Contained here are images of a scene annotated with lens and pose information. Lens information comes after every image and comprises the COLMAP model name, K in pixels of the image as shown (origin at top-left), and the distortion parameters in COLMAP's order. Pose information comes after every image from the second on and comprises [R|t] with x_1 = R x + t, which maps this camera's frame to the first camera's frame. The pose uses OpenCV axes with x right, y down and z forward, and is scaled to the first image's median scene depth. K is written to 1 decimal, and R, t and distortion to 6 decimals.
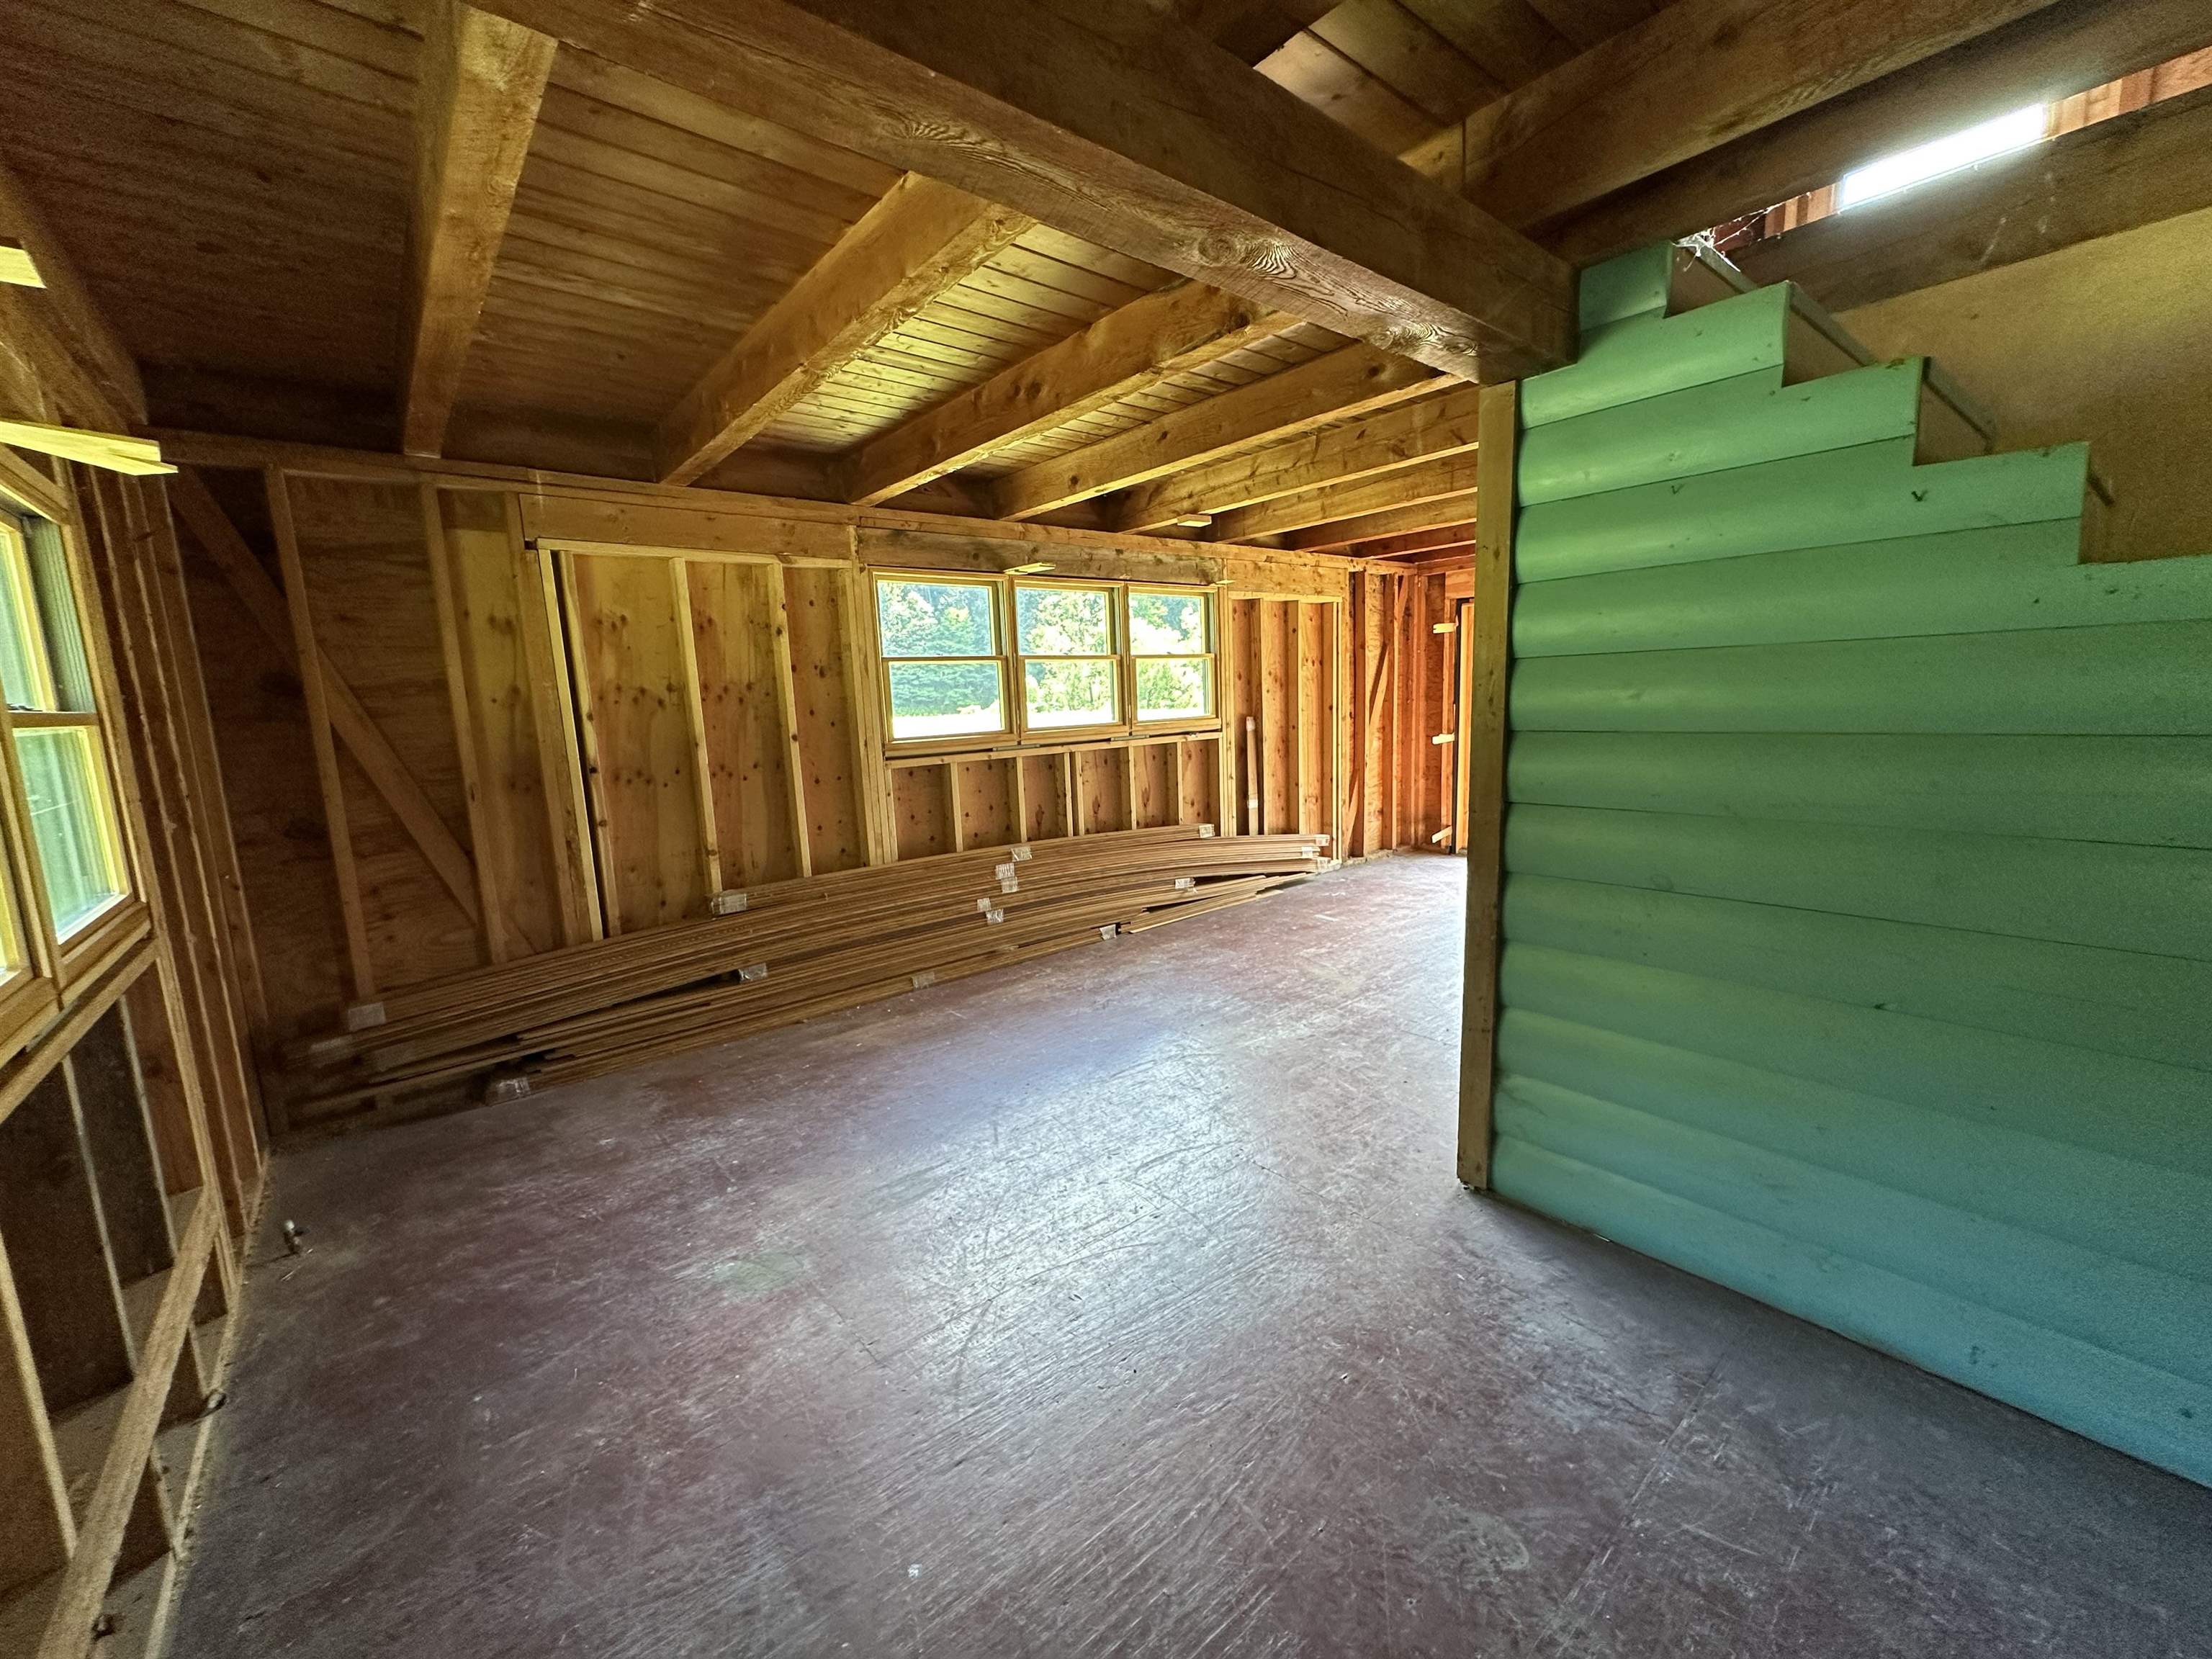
lens RADIAL K [[879.0, 0, 1092.5], [0, 879.0, 830.1], [0, 0, 1]] dist [0.001162, -0.000455]
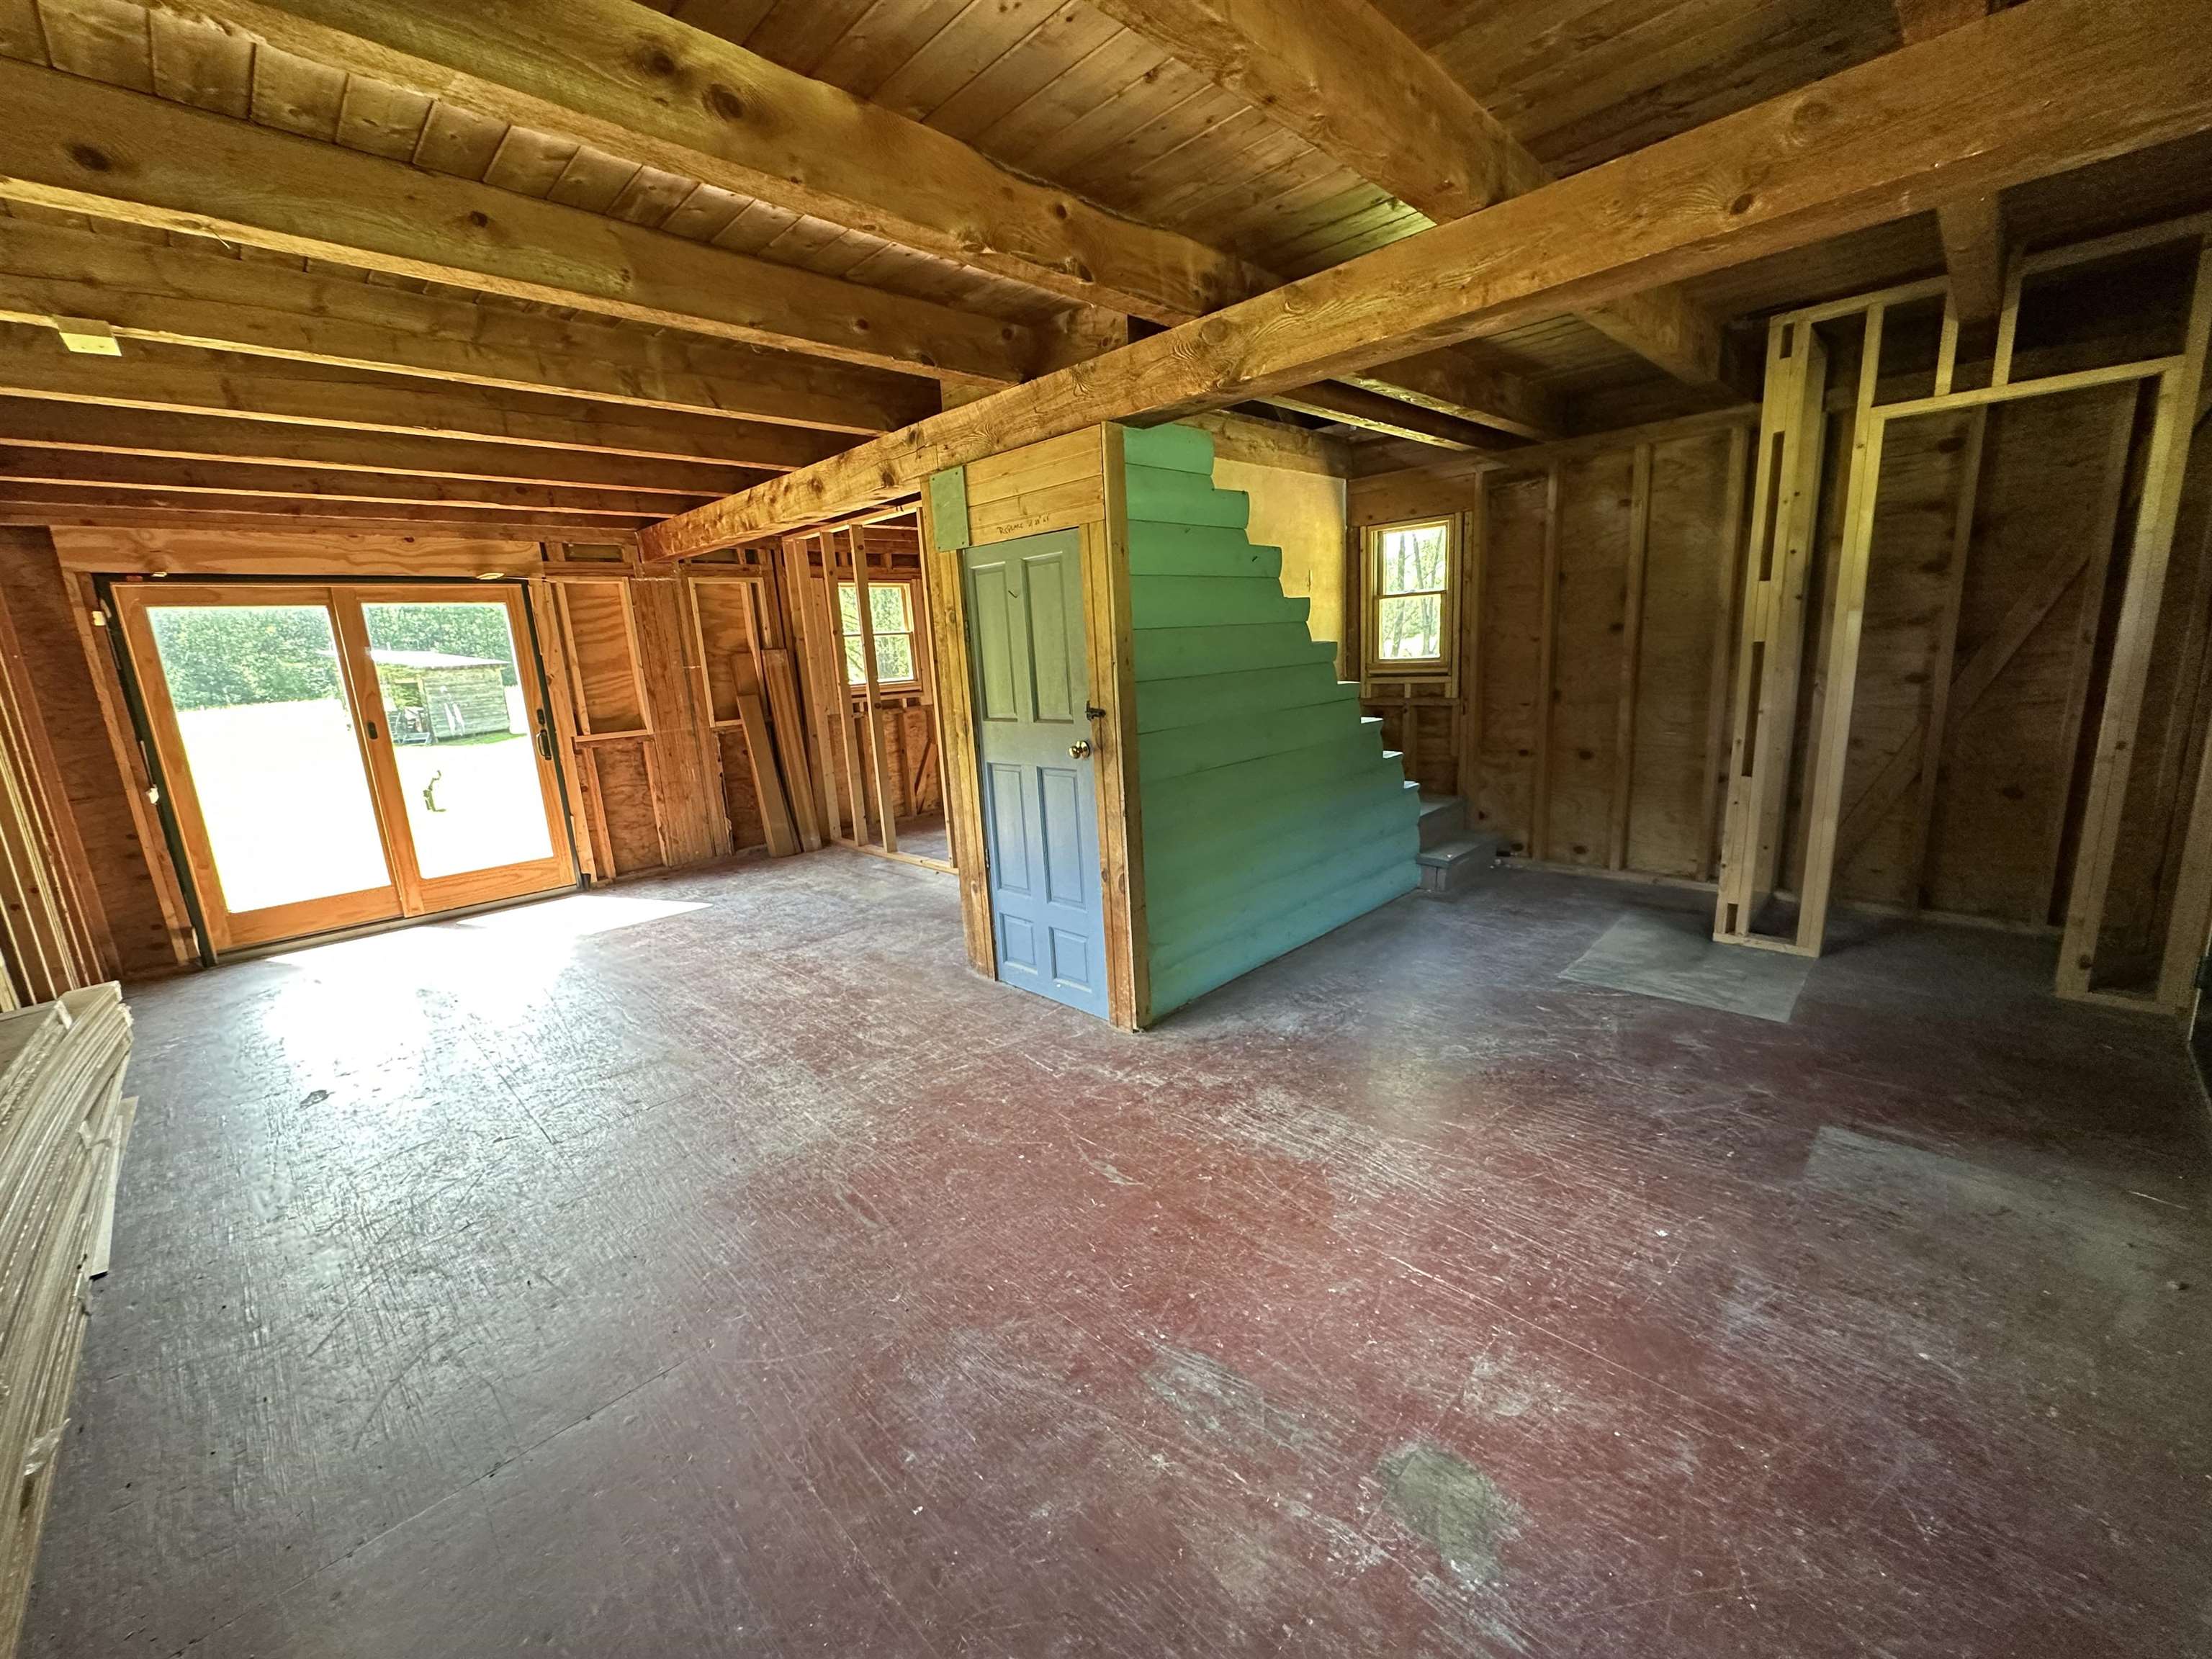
lens RADIAL K [[879.0, 0, 1110.8], [0, 879.0, 832.1], [0, 0, 1]] dist [0.001162, -0.000455]
pose [[-0.100148, -0.163273, 0.981485, -0.473230], [0.211590, 0.960386, 0.181353, -0.076678], [-0.972214, 0.225834, -0.061634, 0.609430]]
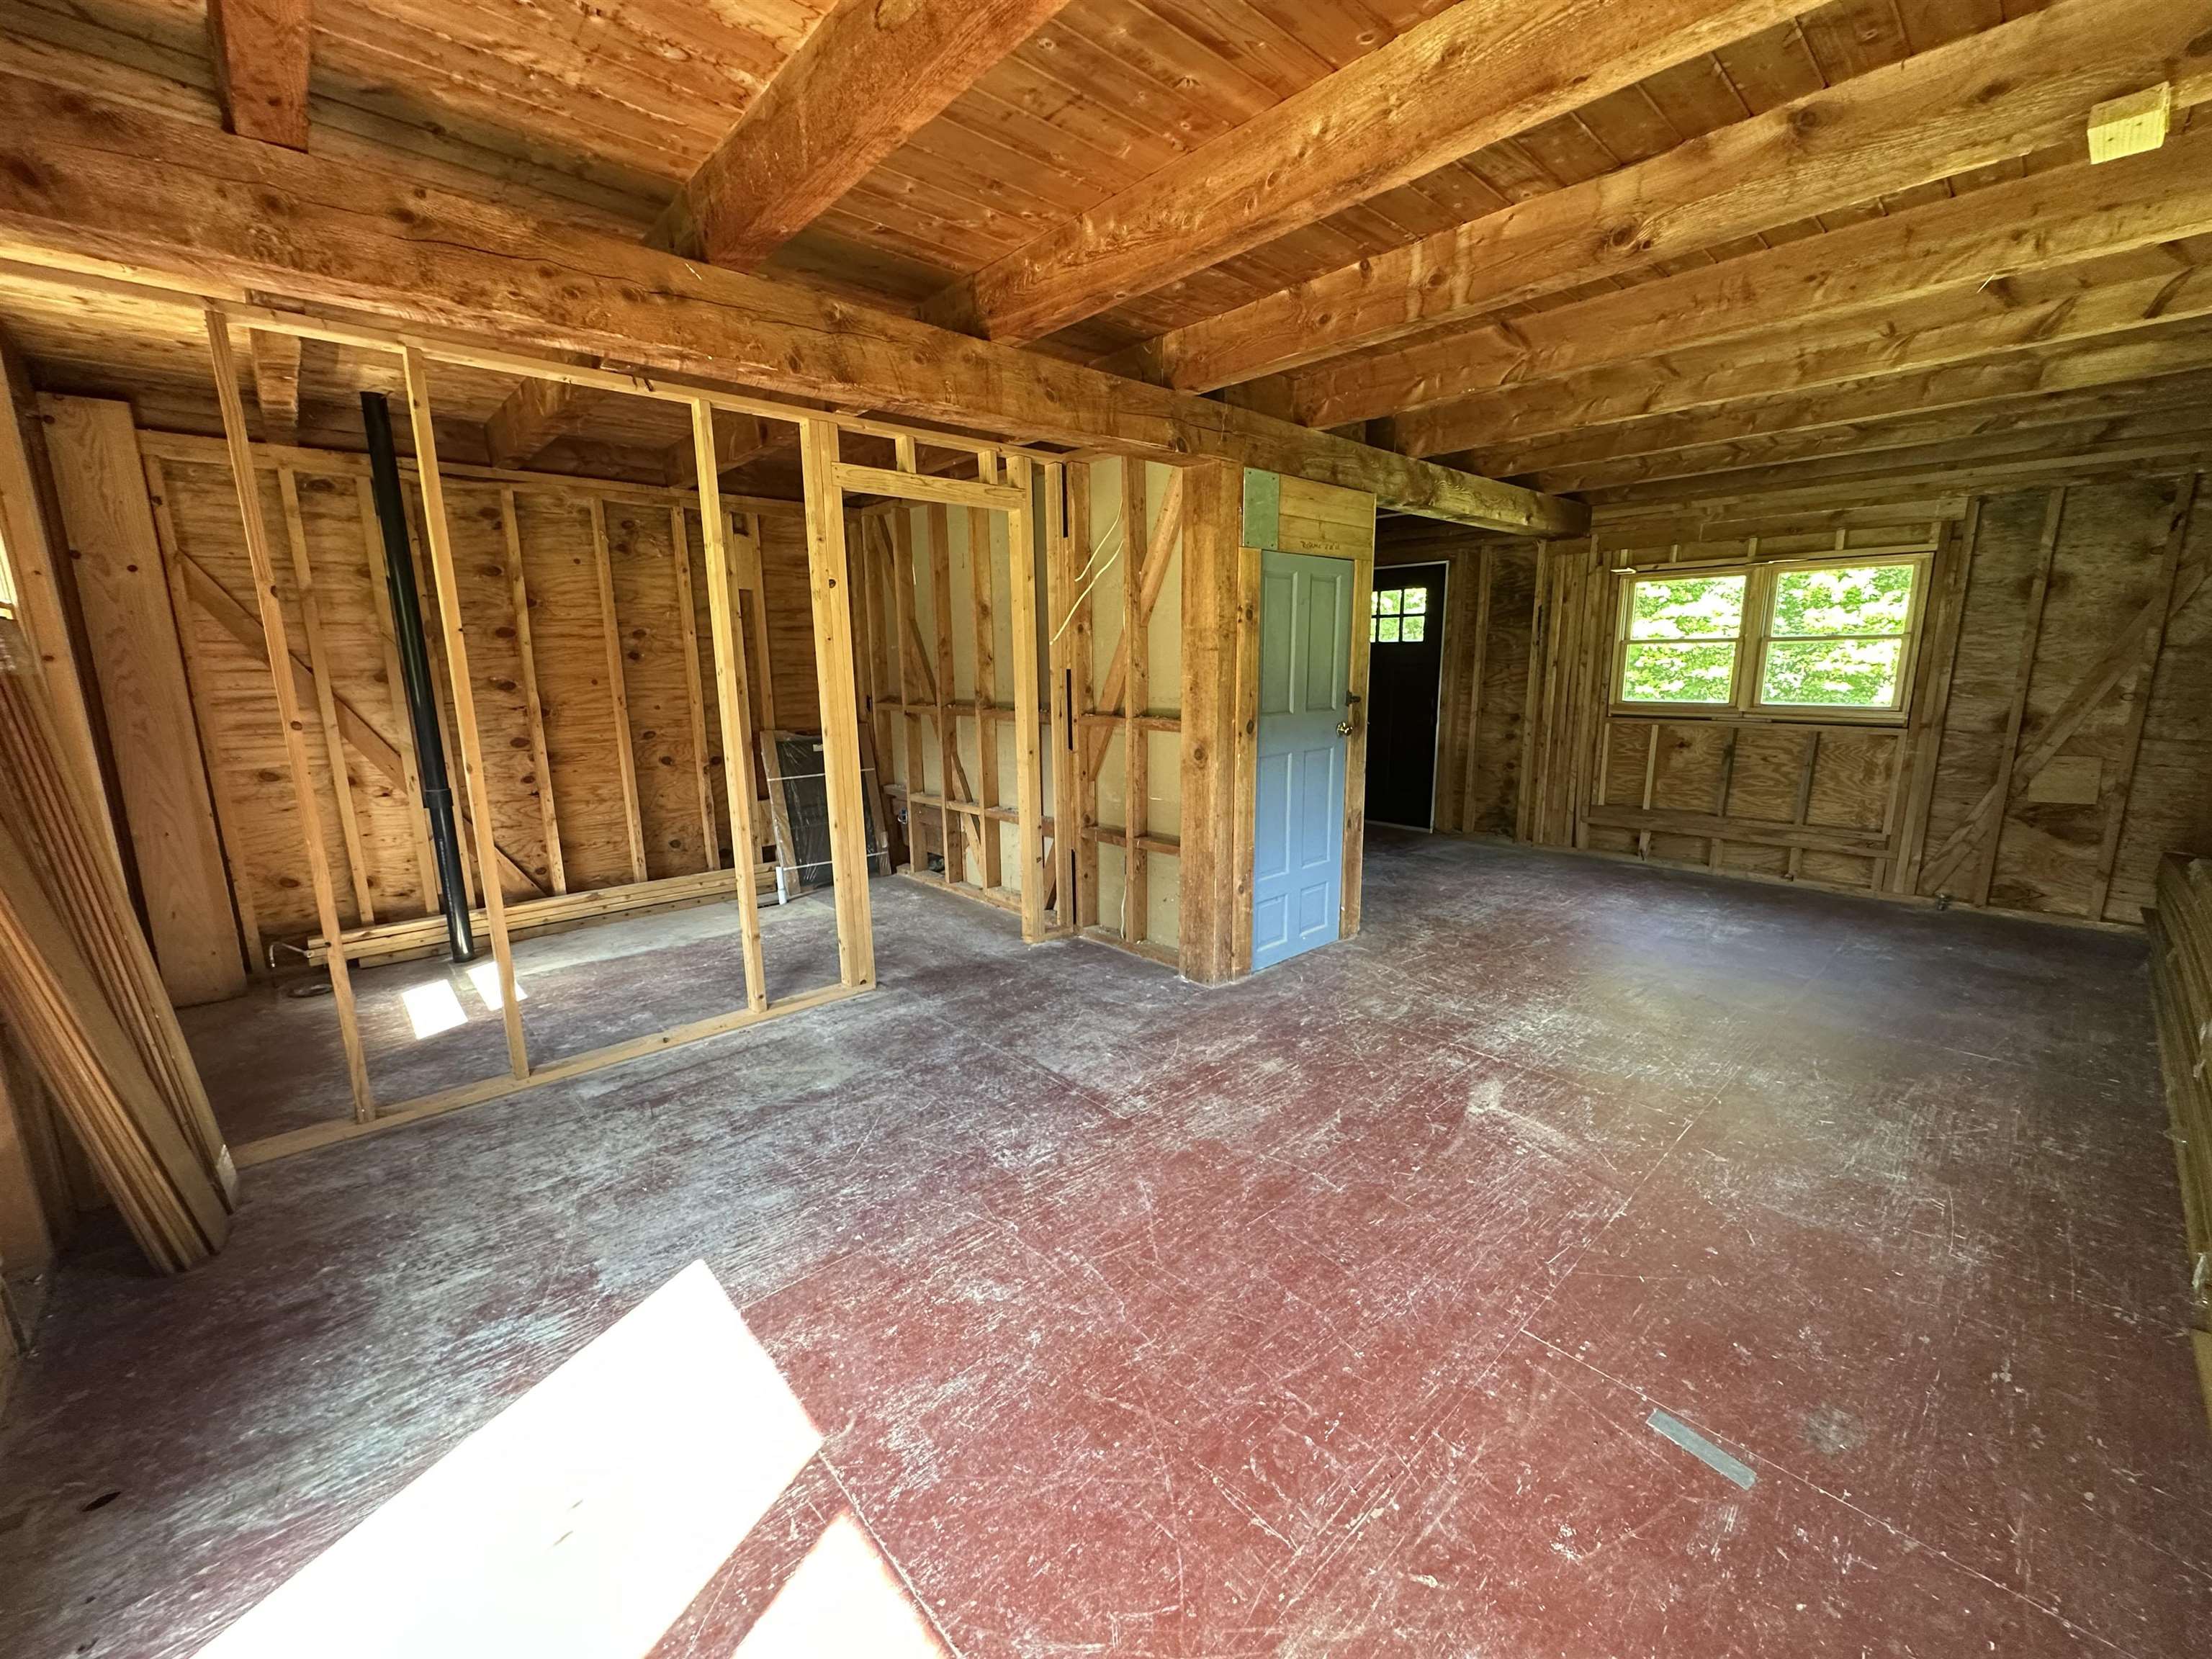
lens RADIAL K [[879.0, 0, 1093.6], [0, 879.0, 832.8], [0, 0, 1]] dist [0.001162, -0.000455]
pose [[-0.997490, 0.061708, -0.034713, 0.583867], [0.045989, 0.937471, 0.345012, -0.253413], [0.053833, 0.342550, -0.937956, 1.500861]]
